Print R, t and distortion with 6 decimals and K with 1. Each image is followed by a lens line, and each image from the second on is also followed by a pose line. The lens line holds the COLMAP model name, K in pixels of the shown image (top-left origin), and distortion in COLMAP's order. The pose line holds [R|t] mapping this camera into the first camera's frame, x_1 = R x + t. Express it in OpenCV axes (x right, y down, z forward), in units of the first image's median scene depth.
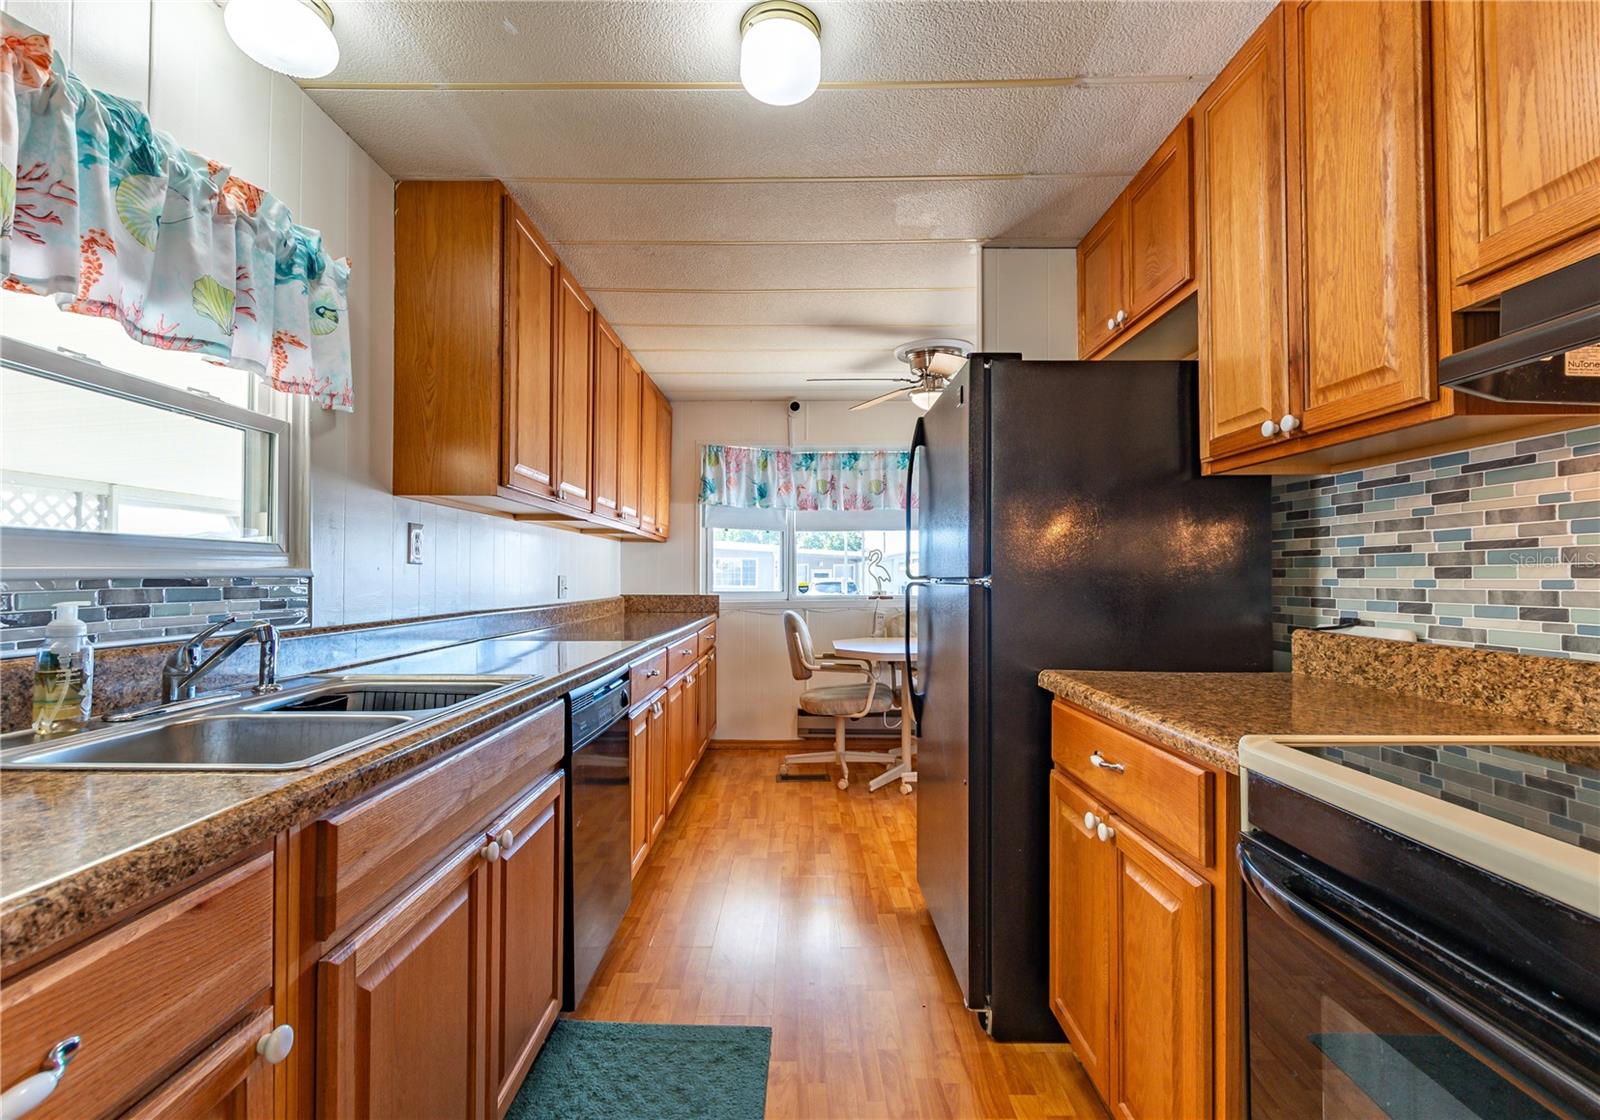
lens RADIAL K [[736.4, 0, 800.0], [0, 736.4, 560.0], [0, 0, 1]] dist [0.007280, -0.005232]
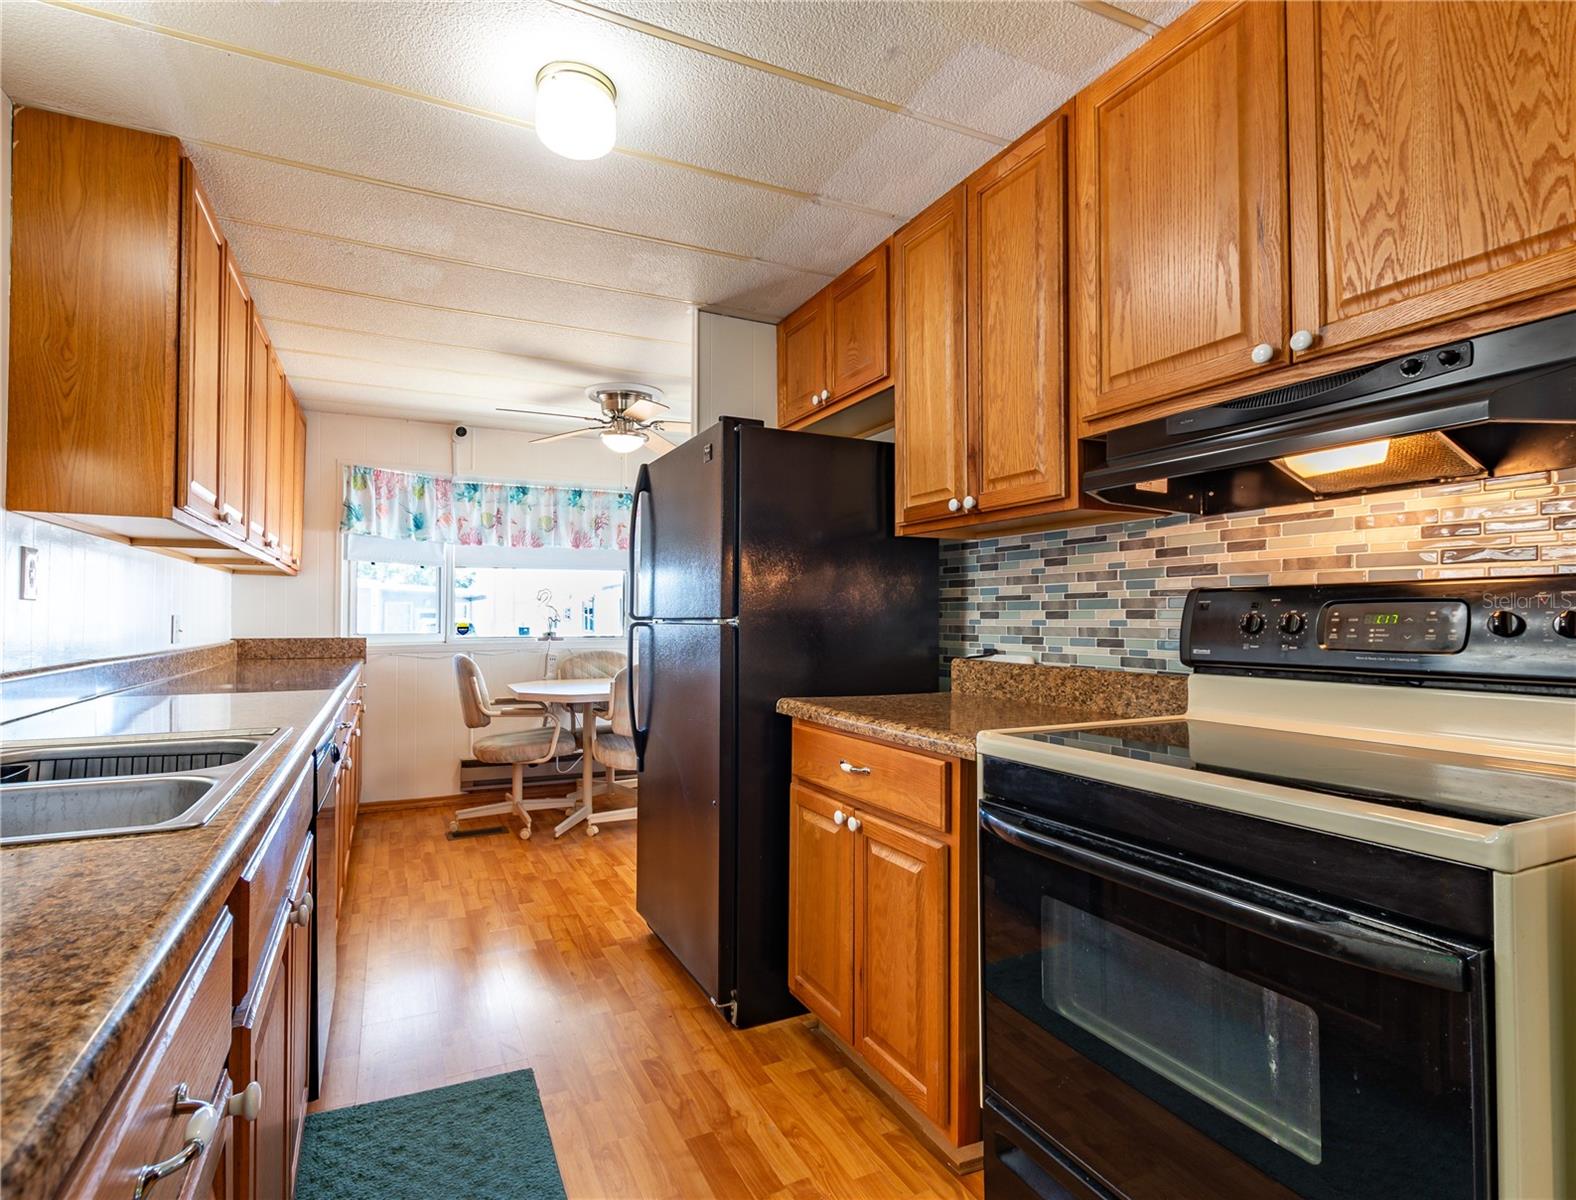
lens RADIAL K [[742.2, 0, 788.0], [0, 742.2, 600.0], [0, 0, 1]] dist [0.000095, -0.000324]
pose [[0.903560, 0.011567, 0.428304, -0.143009], [-0.011234, 0.999931, -0.003304, -0.000852], [-0.428313, -0.001826, 0.903628, -0.049400]]
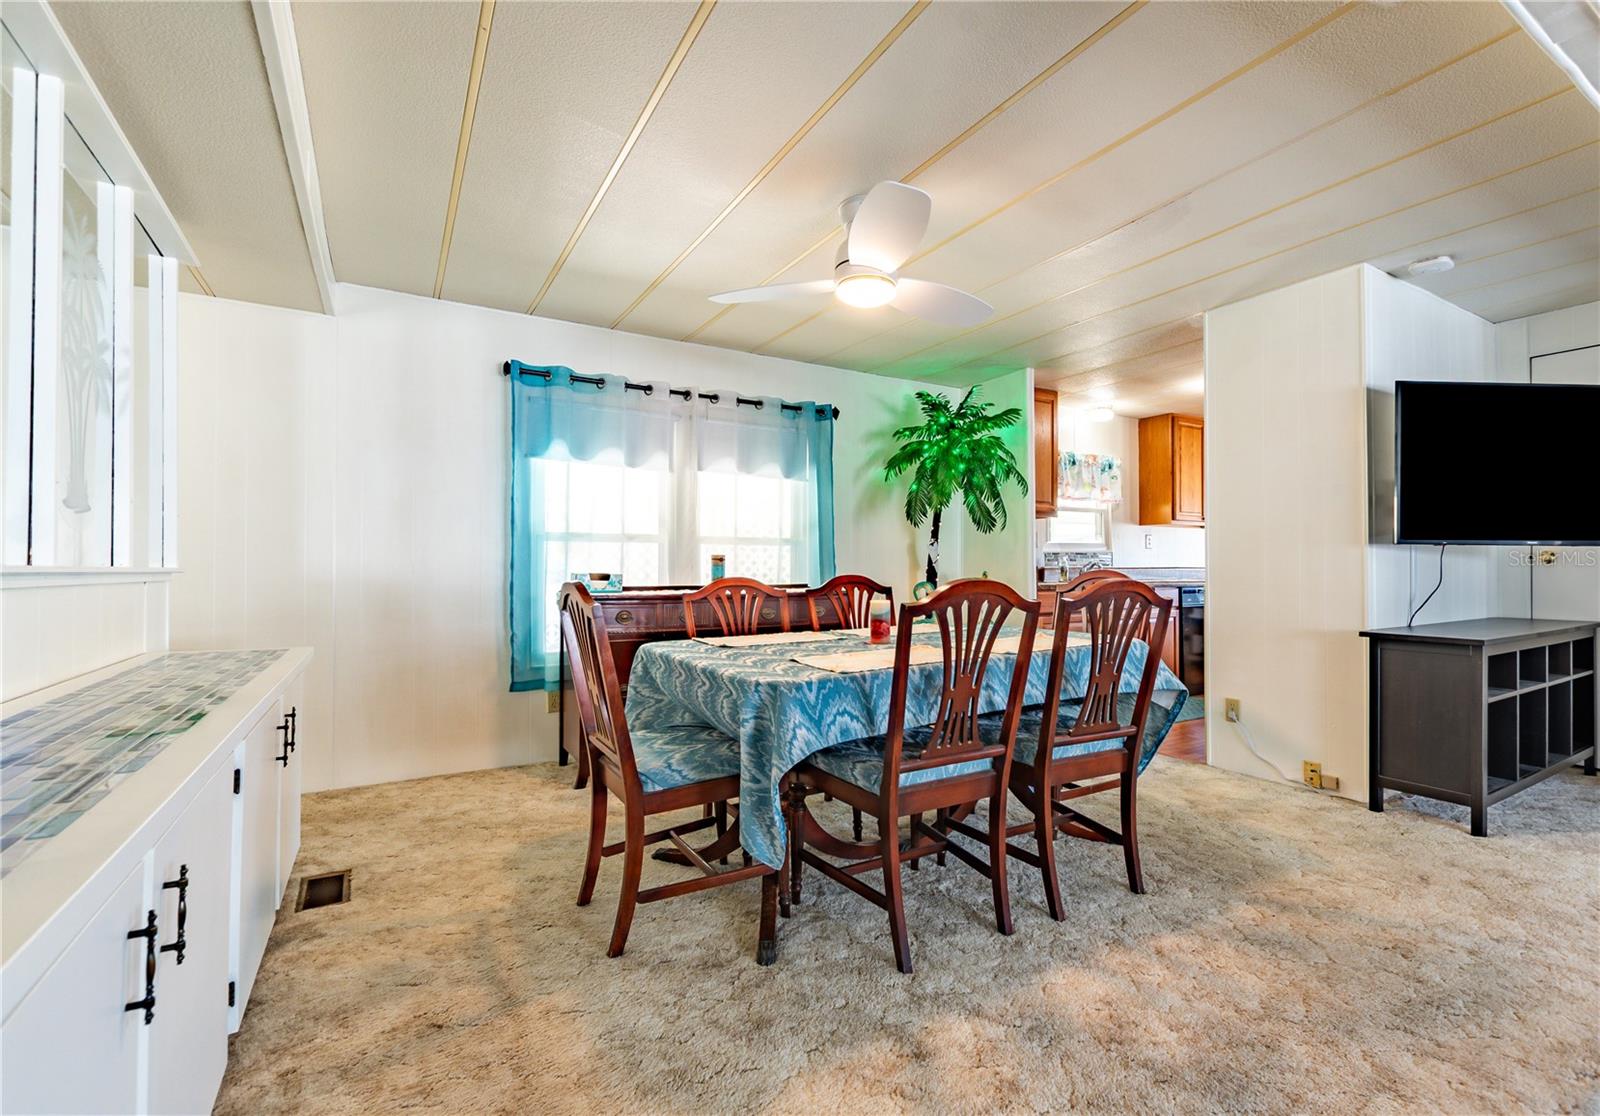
lens RADIAL K [[736.4, 0, 800.0], [0, 736.4, 558.0], [0, 0, 1]] dist [0.007280, -0.005232]
pose [[0.493502, -0.008526, -0.869703, 1.337714], [0.017541, 0.999846, 0.000151, 0.016342], [0.869568, -0.015330, 0.493575, -1.634619]]
